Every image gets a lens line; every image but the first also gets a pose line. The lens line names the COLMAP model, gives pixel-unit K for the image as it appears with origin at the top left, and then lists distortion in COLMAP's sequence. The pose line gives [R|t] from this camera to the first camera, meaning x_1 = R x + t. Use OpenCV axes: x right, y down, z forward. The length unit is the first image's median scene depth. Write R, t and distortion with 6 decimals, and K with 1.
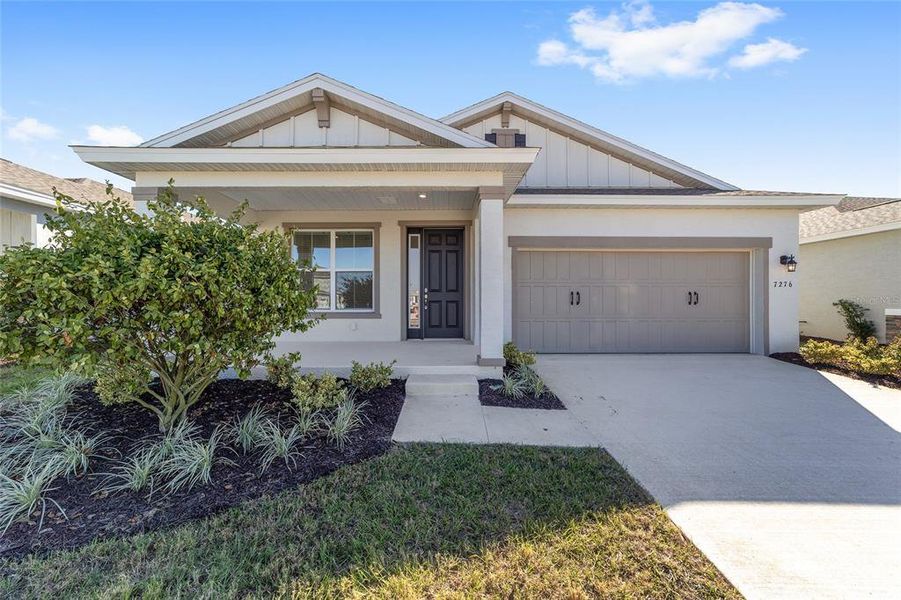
lens RADIAL K [[352.1, 0, 446.6], [0, 352.1, 302.3], [0, 0, 1]] dist [0.001219, 0.000303]
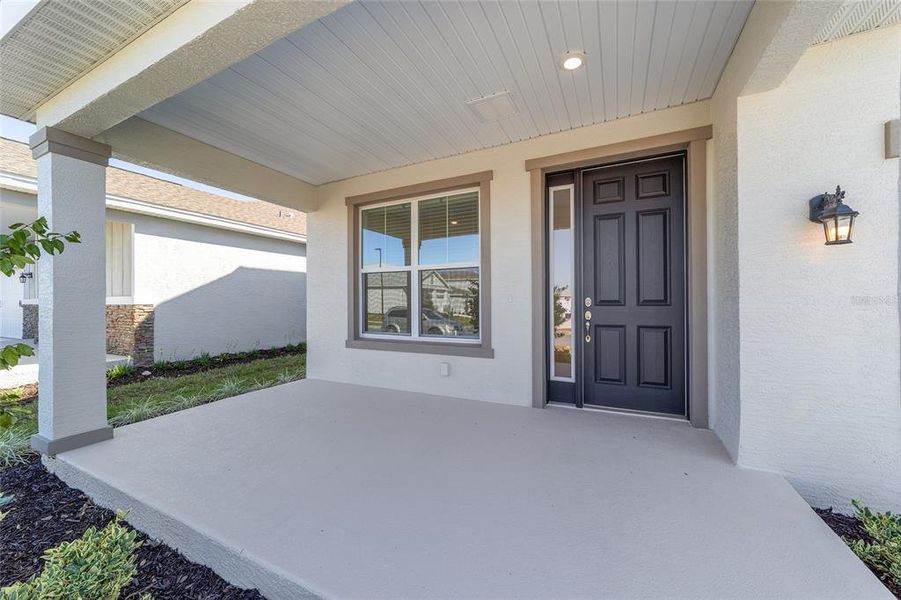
lens RADIAL K [[345.9, 0, 451.3], [0, 345.9, 297.0], [0, 0, 1]] dist [0.000740, 0.000152]
pose [[0.888801, -0.009179, -0.458202, -0.014001], [0.007579, 0.999957, -0.005331, -0.059302], [0.458232, 0.001265, 0.888832, 0.765469]]
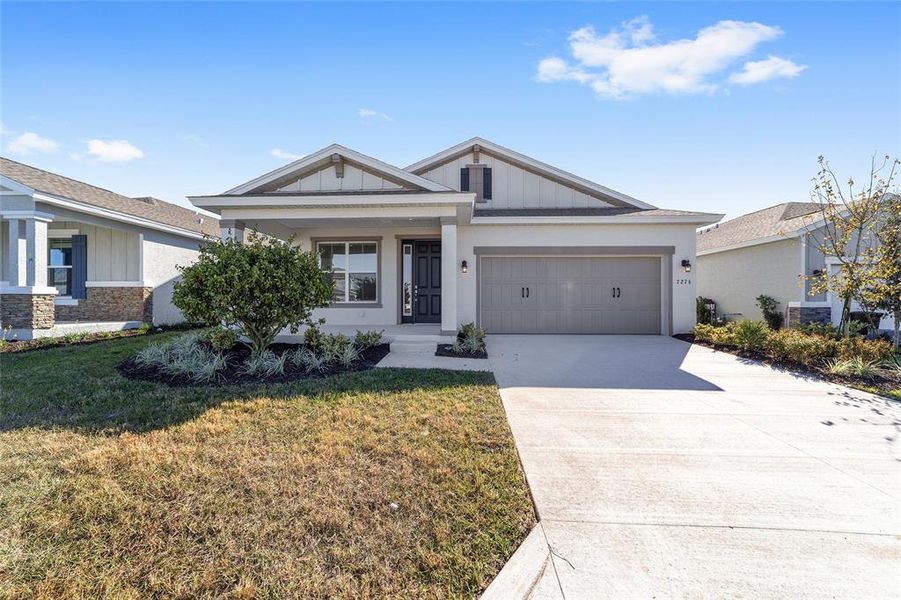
lens RADIAL K [[357.0, 0, 446.7], [0, 357.0, 303.0], [0, 0, 1]] dist [-0.001941, -0.000056]
pose [[0.998539, 0.000919, -0.054029, 0.192407], [-0.001016, 0.999998, -0.001771, 0.042532], [0.054027, 0.001823, 0.998538, -0.500307]]
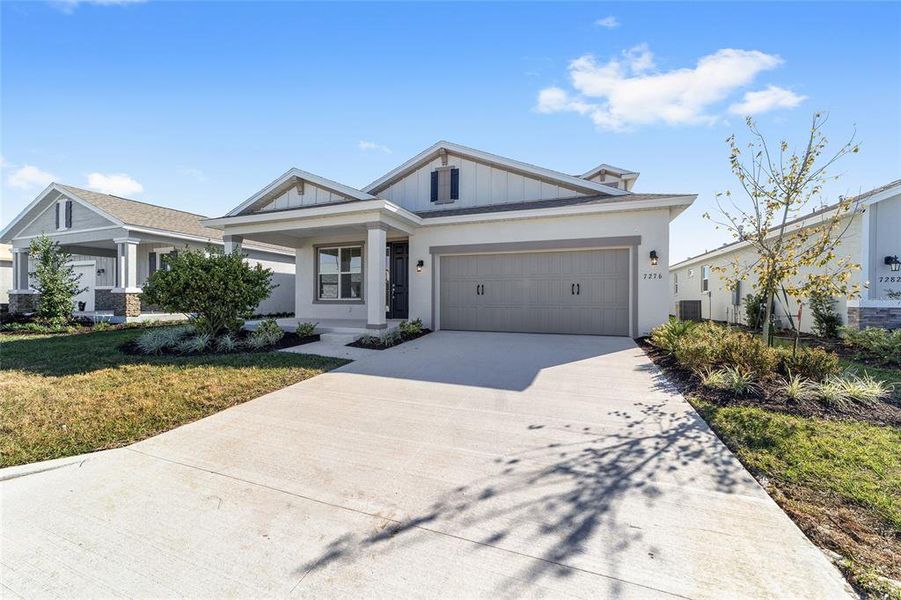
lens RADIAL K [[353.4, 0, 442.3], [0, 353.4, 301.8], [0, 0, 1]] dist [-0.000771, -0.000079]
pose [[0.926304, 0.005934, -0.376731, 1.009914], [-0.005298, 0.999982, 0.002723, 0.042260], [0.376741, -0.000526, 0.926319, -0.407290]]
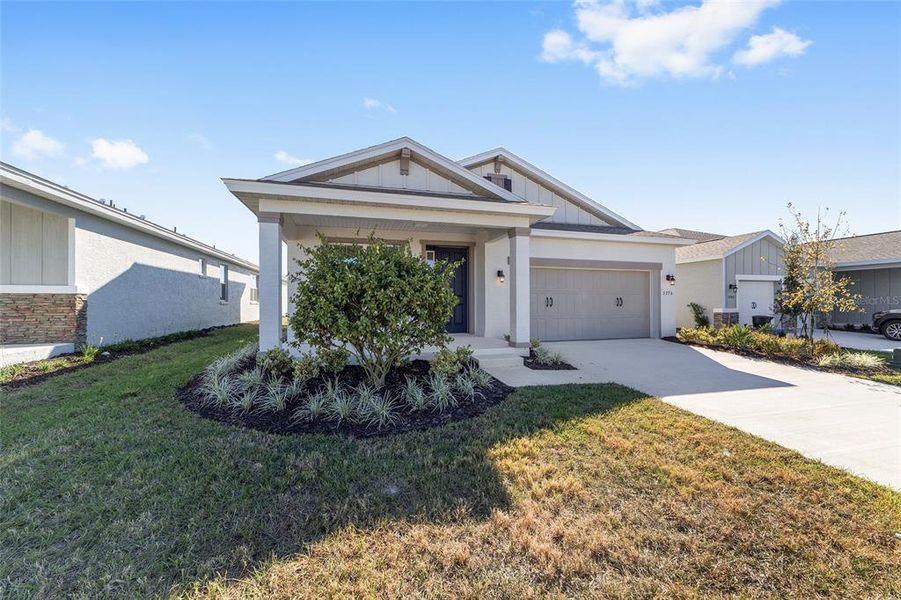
lens RADIAL K [[353.3, 0, 451.2], [0, 353.3, 303.3], [0, 0, 1]] dist [-0.000897, 0.000023]
pose [[0.961925, -0.001257, 0.273310, -0.544090], [0.002983, 0.999978, -0.005901, 0.001158], [-0.273296, 0.006492, 0.961908, -0.339270]]
